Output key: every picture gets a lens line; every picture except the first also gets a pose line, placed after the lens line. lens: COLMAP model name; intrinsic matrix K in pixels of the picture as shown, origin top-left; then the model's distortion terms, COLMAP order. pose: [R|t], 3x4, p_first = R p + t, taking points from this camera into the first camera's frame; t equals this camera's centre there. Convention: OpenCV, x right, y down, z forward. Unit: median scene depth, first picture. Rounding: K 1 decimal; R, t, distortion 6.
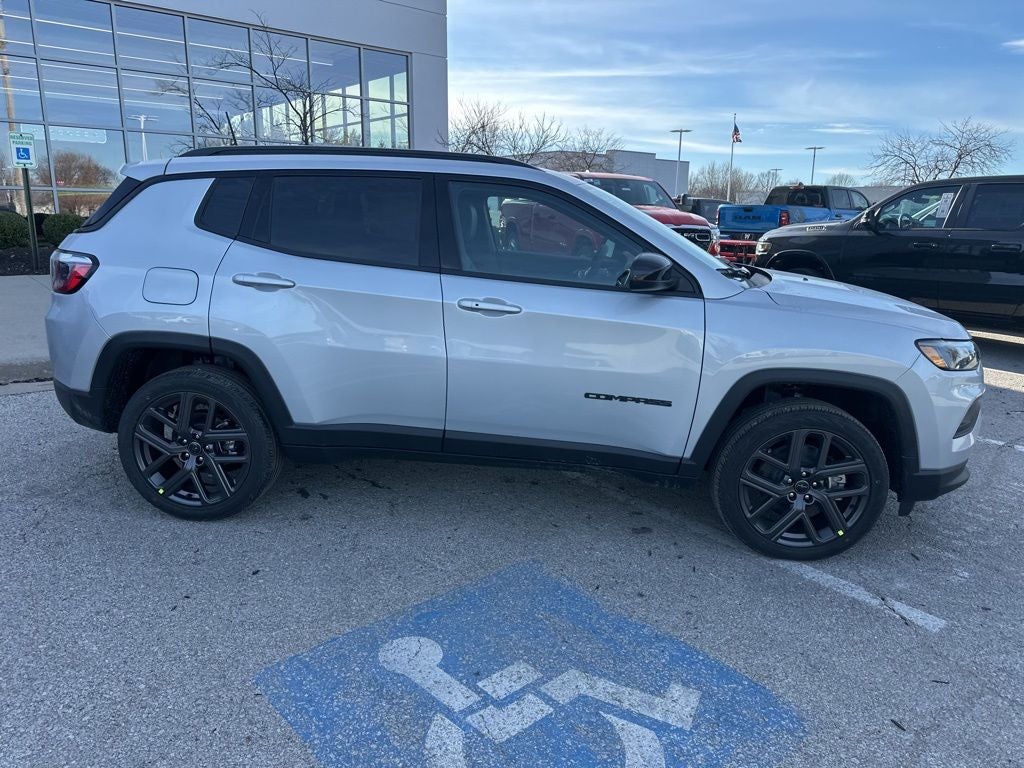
lens RADIAL K [[685.6, 0, 492.8], [0, 685.6, 383.8], [0, 0, 1]] dist [0.038478, -0.042878]
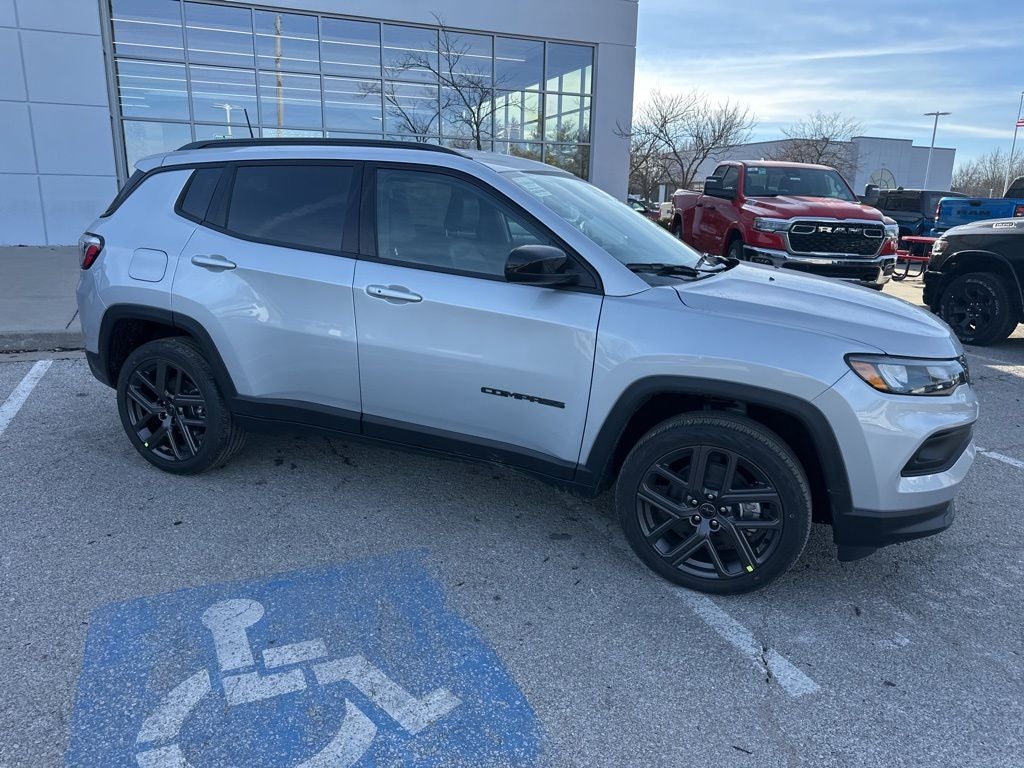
lens RADIAL K [[685.6, 0, 492.8], [0, 685.6, 383.8], [0, 0, 1]] dist [0.038478, -0.042878]
pose [[0.956999, 0.077160, -0.279642, 0.416573], [-0.074612, 0.997017, 0.019762, -0.011057], [0.280332, 0.001952, 0.959901, 0.067066]]
